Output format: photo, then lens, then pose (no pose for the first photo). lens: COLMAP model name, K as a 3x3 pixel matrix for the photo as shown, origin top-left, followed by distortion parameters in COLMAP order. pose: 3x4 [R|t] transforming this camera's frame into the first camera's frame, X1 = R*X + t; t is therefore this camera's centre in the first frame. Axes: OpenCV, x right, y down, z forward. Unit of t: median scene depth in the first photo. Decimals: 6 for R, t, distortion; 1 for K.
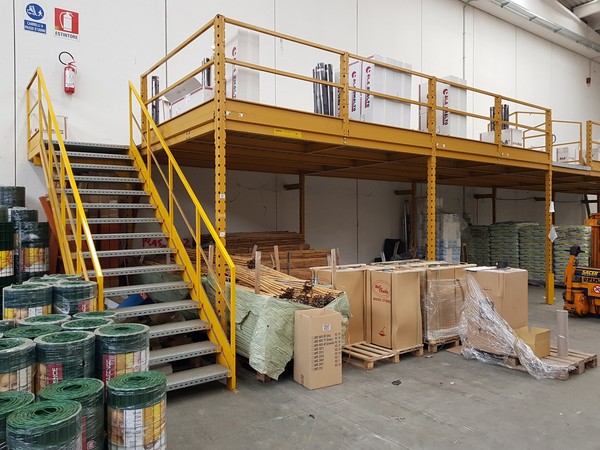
lens RADIAL K [[465.2, 0, 286.8], [0, 465.2, 220.8], [0, 0, 1]] dist [0.079662, -0.114860]
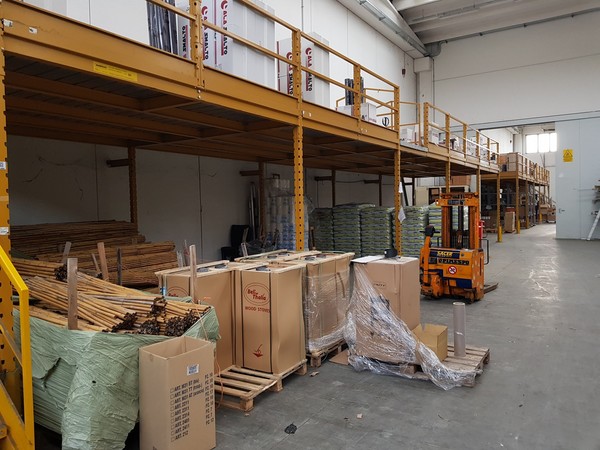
lens RADIAL K [[465.2, 0, 286.8], [0, 465.2, 220.8], [0, 0, 1]] dist [0.079662, -0.114860]
pose [[0.933639, -0.029677, 0.356983, -0.014941], [0.018157, 0.999202, 0.035580, 0.001633], [-0.357754, -0.026737, 0.933433, 0.275586]]
